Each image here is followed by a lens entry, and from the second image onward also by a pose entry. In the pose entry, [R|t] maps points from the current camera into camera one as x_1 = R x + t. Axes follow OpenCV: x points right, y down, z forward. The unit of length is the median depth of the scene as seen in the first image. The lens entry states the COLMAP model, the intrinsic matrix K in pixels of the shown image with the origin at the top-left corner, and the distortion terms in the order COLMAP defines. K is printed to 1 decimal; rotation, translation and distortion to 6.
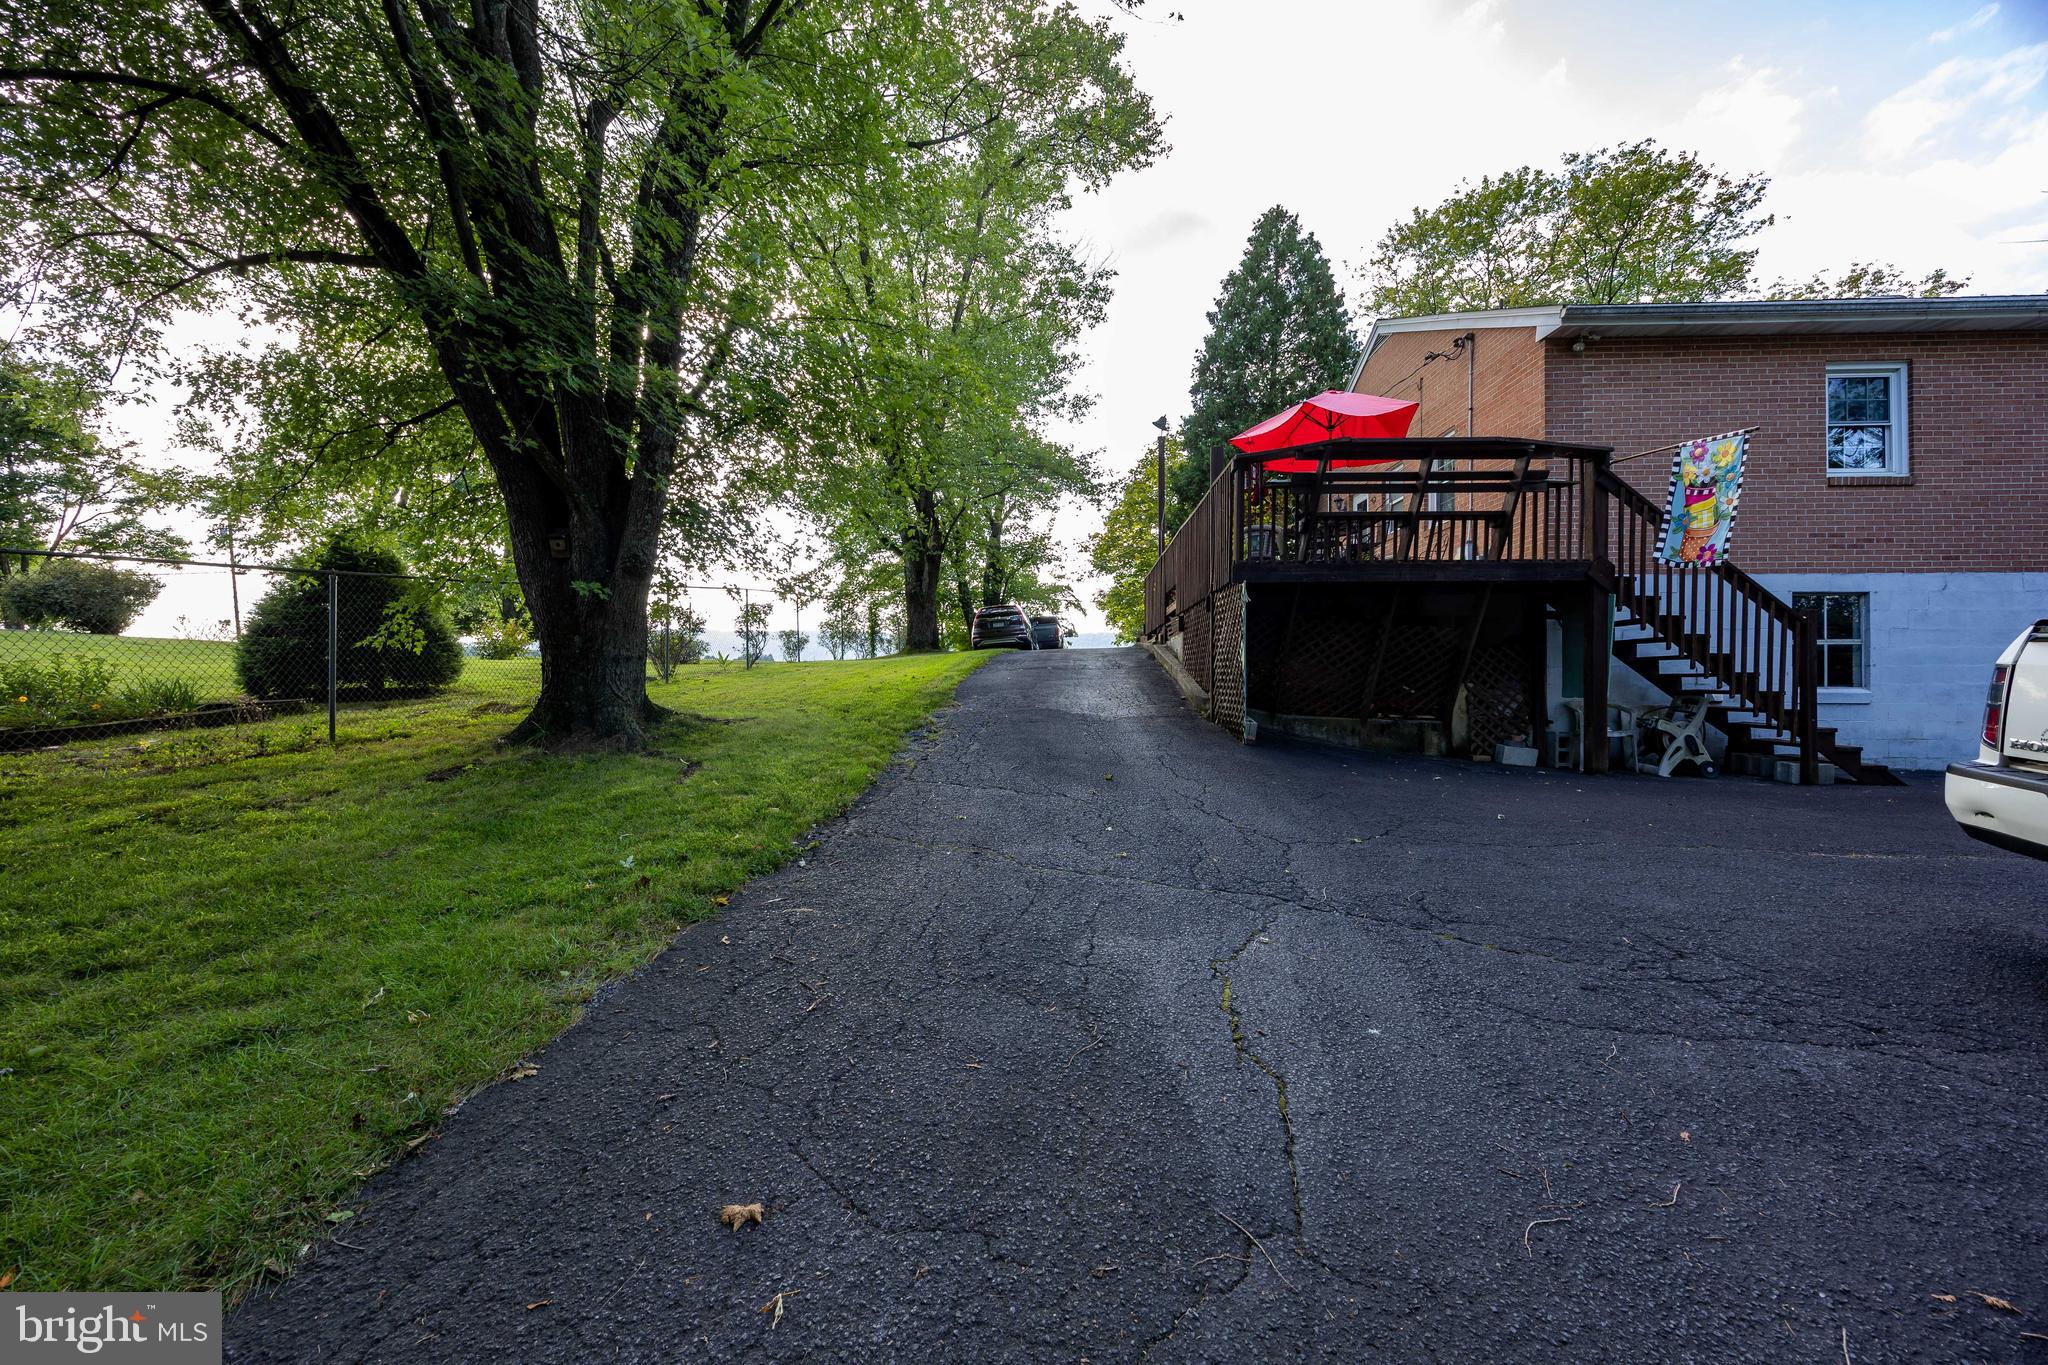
lens RADIAL K [[769.3, 0, 1028.3], [0, 769.3, 680.9], [0, 0, 1]] dist [-0.000351, -0.000392]
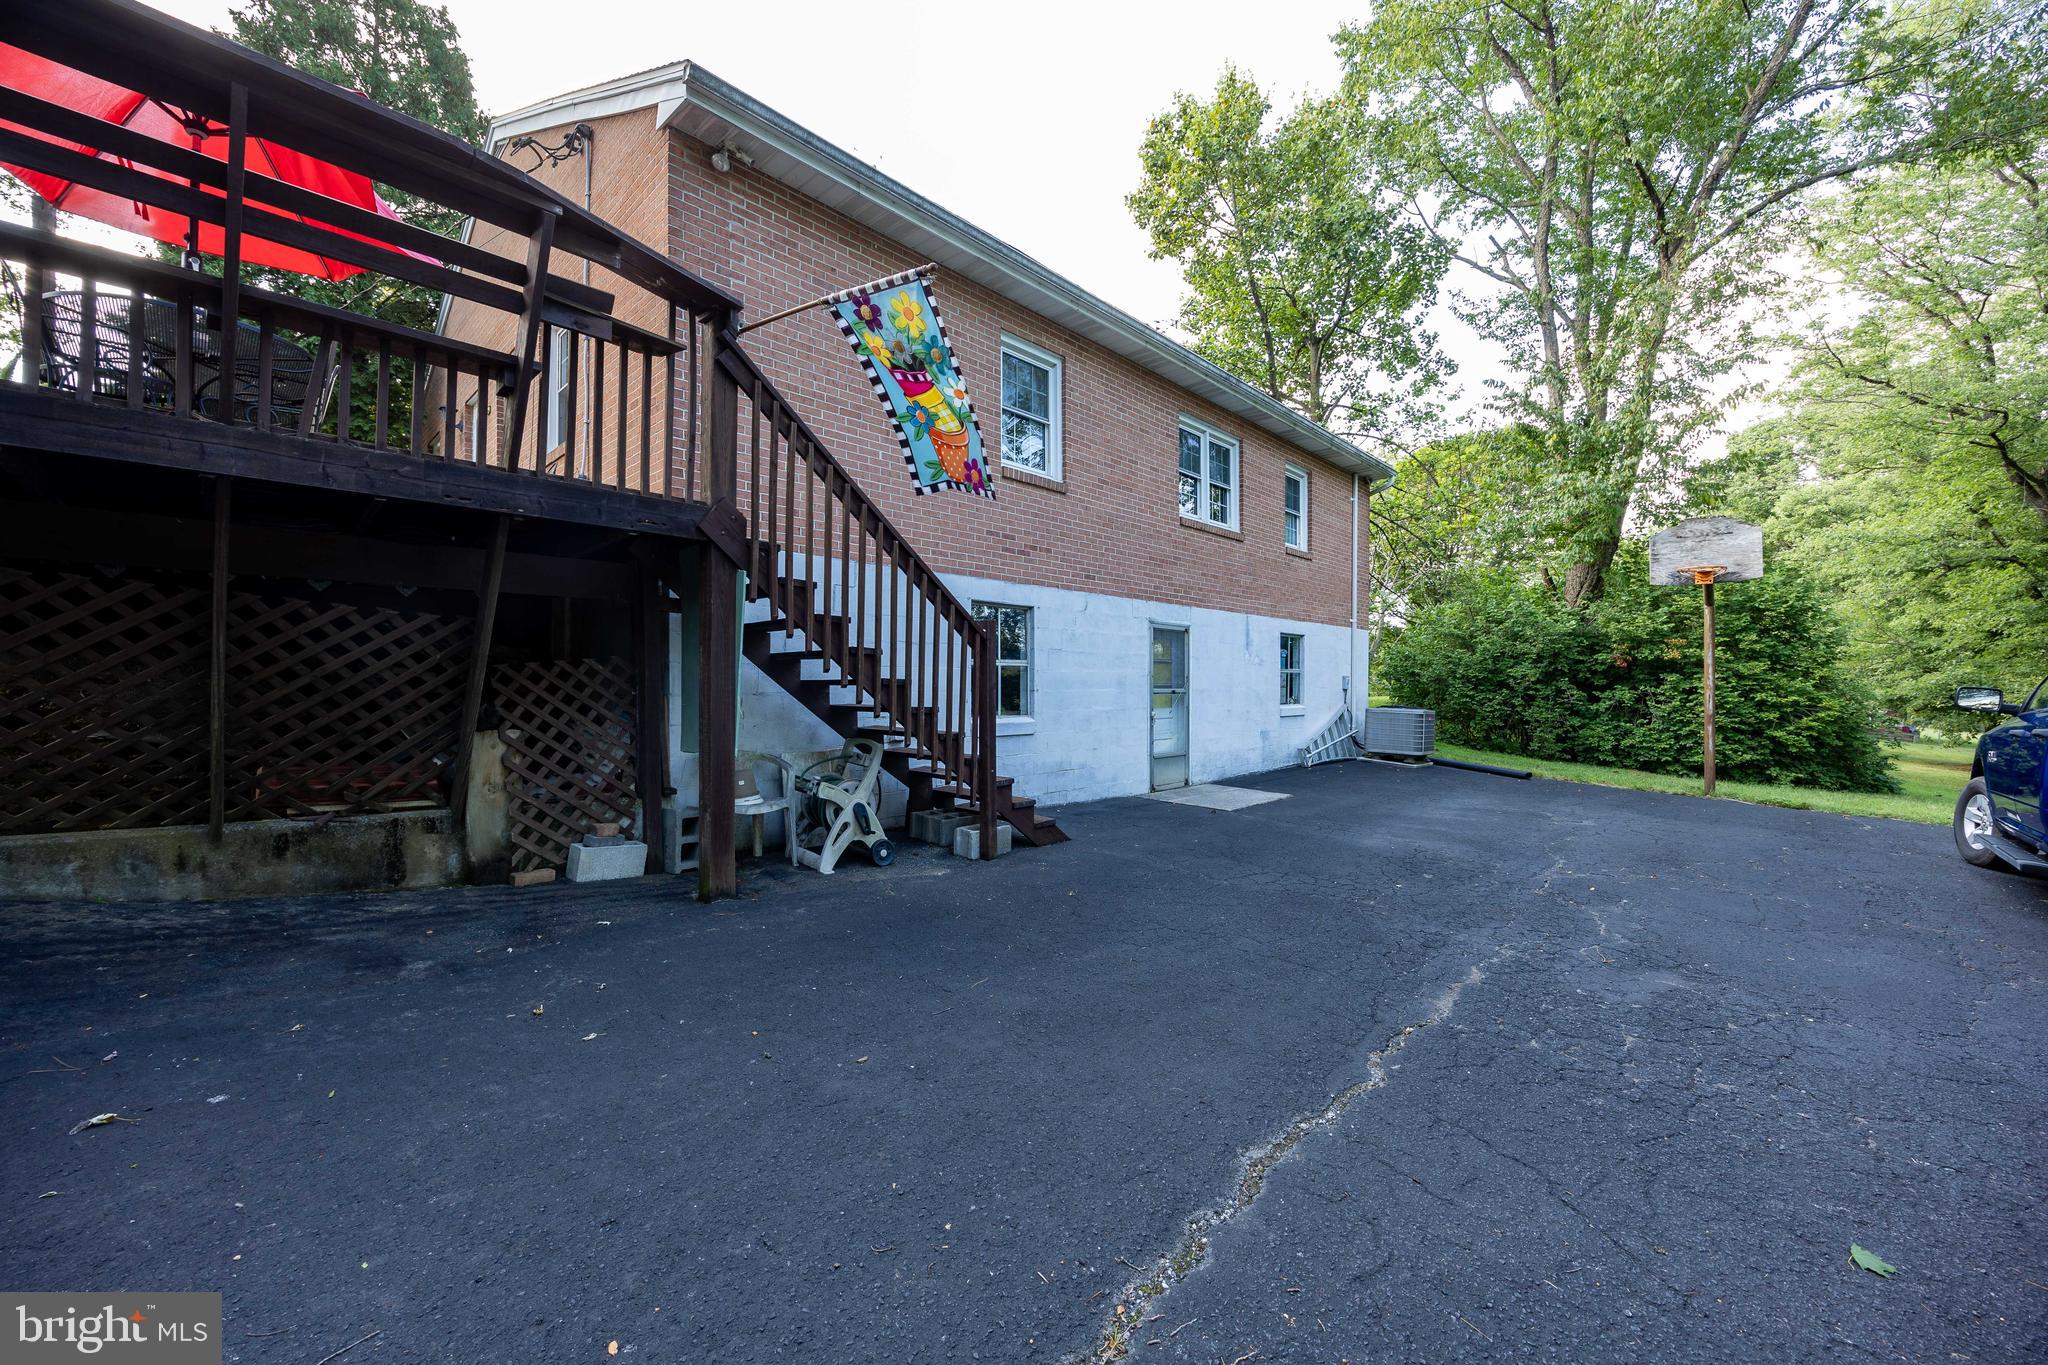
lens RADIAL K [[769.3, 0, 1028.3], [0, 769.3, 680.9], [0, 0, 1]] dist [-0.000351, -0.000392]
pose [[0.651344, 0.003952, 0.758773, 0.434817], [-0.003309, 0.999992, -0.002368, -0.029841], [-0.758776, -0.000968, 0.651351, 0.443438]]
